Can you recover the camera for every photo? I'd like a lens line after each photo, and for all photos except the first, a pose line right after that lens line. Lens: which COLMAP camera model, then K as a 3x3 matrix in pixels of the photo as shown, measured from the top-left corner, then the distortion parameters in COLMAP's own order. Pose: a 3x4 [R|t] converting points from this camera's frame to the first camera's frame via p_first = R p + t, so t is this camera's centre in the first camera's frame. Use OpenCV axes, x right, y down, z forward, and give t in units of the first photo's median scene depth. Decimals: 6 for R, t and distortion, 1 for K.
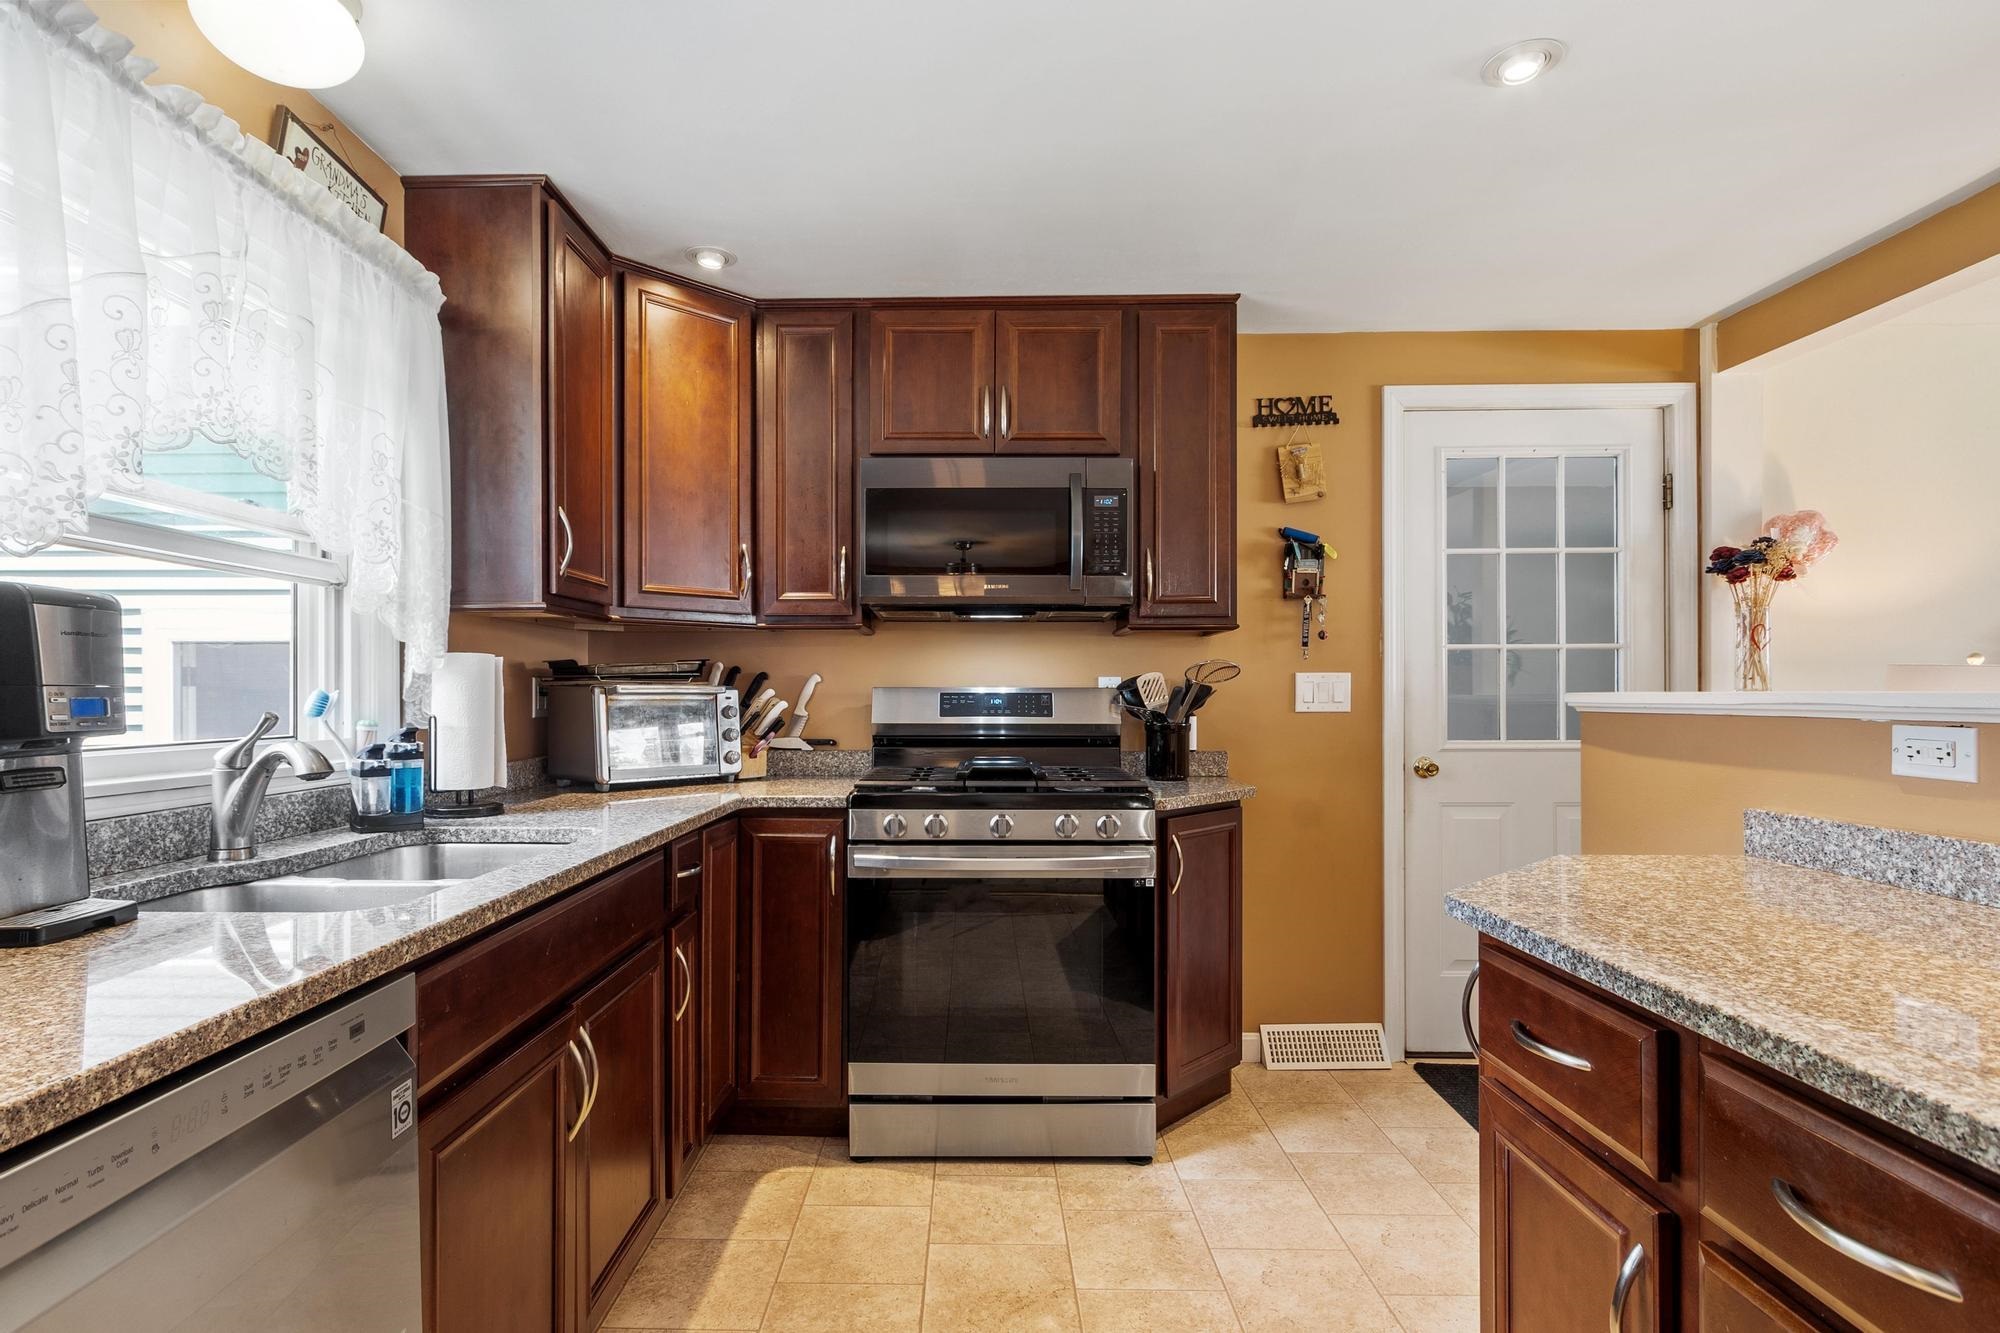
lens RADIAL K [[969.6, 0, 958.0], [0, 969.6, 687.8], [0, 0, 1]] dist [0.000807, -0.000290]
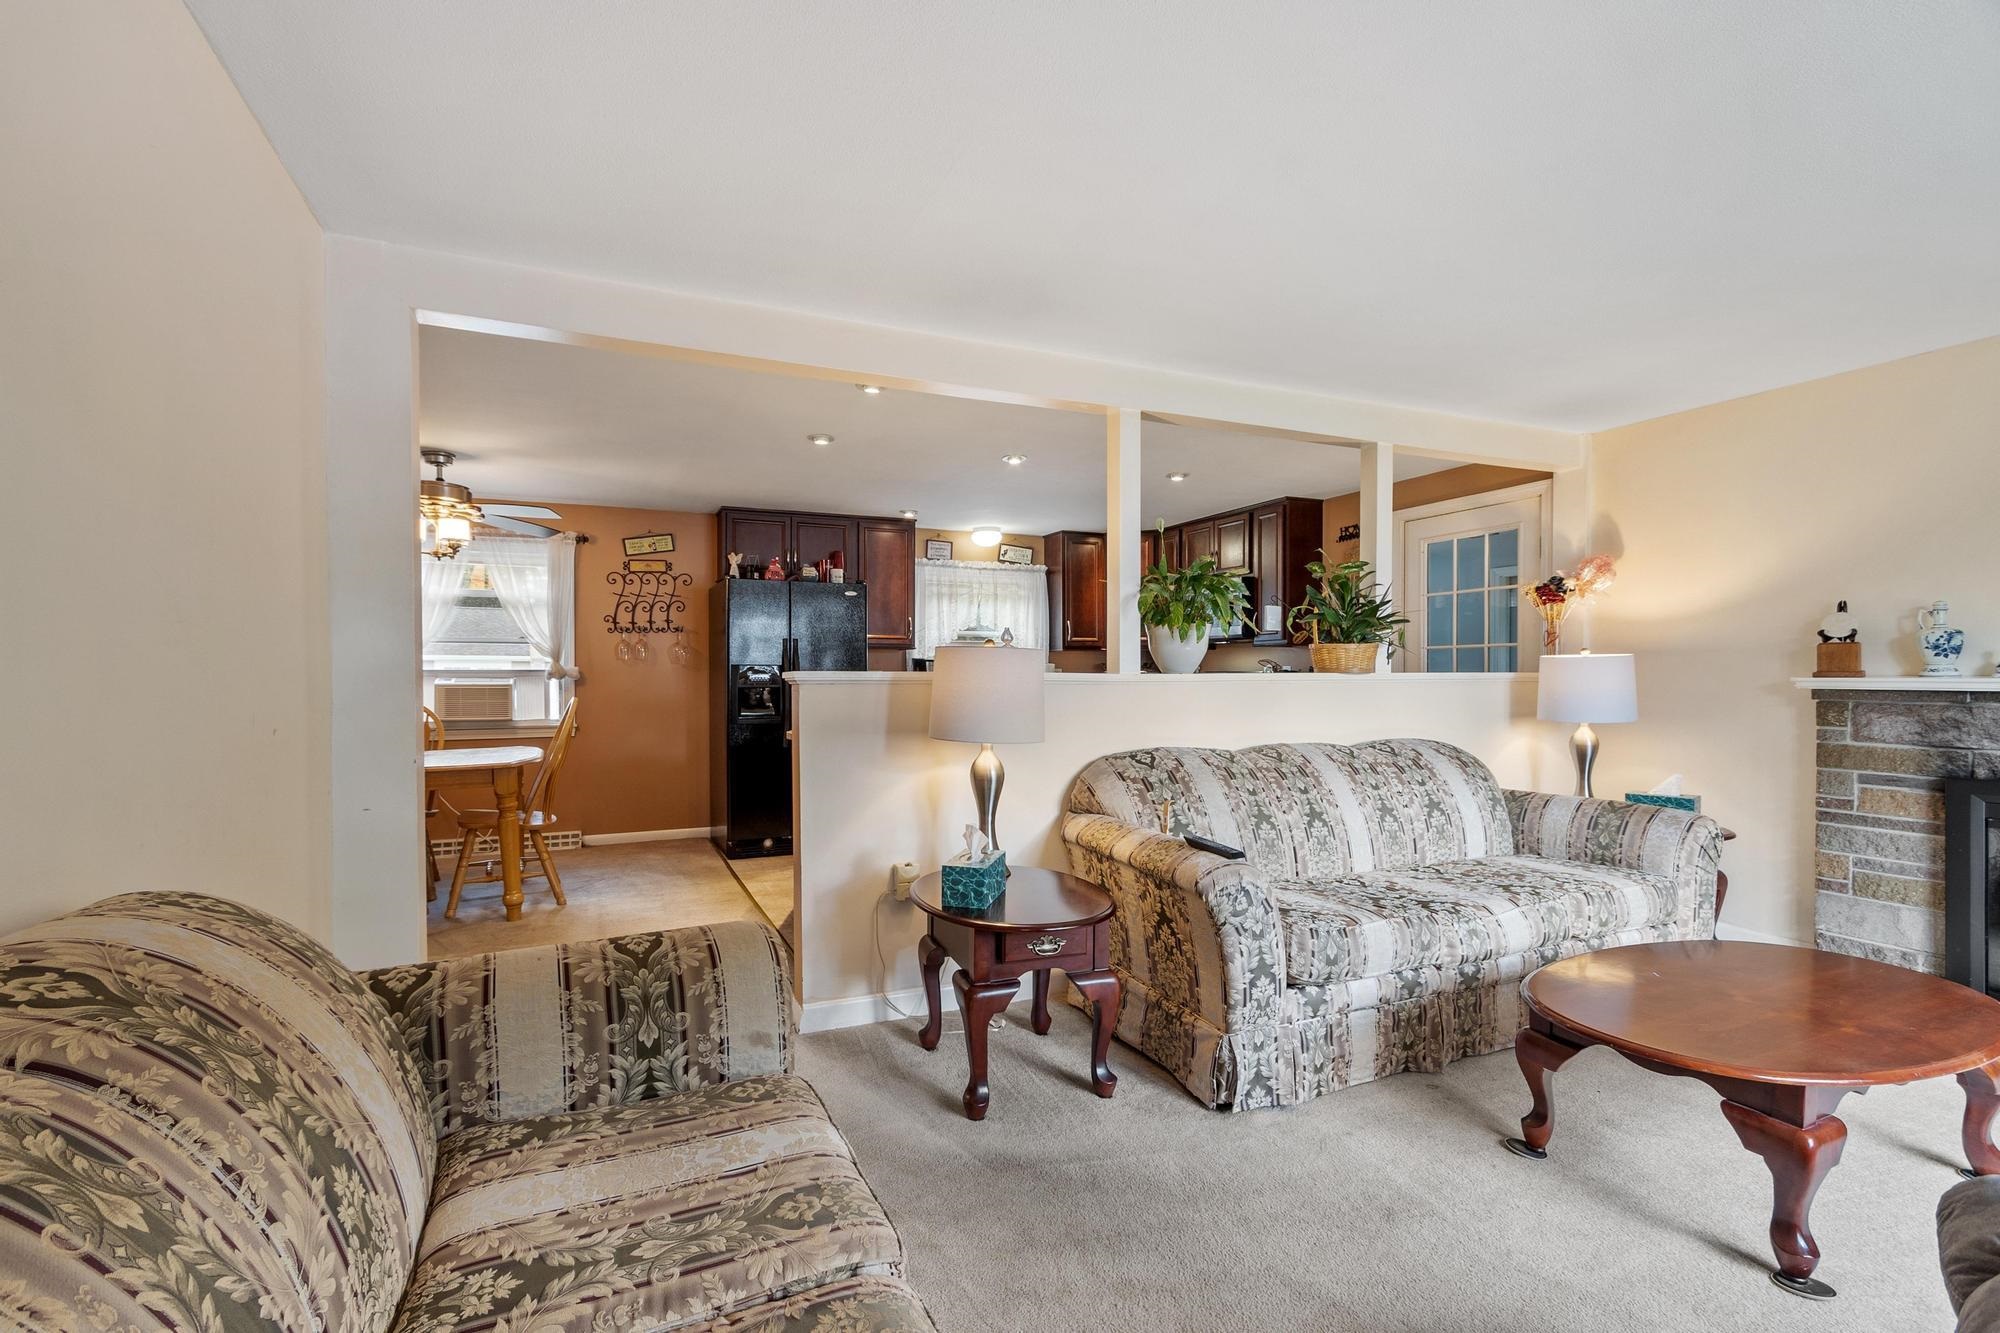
lens RADIAL K [[860.3, 0, 958.2], [0, 860.3, 675.5], [0, 0, 1]] dist [-0.000009, 0.000000]
pose [[0.416348, 0.001893, -0.909203, 1.842486], [0.006863, 0.999963, 0.005225, -0.006635], [0.909179, -0.008416, 0.416320, -0.540991]]
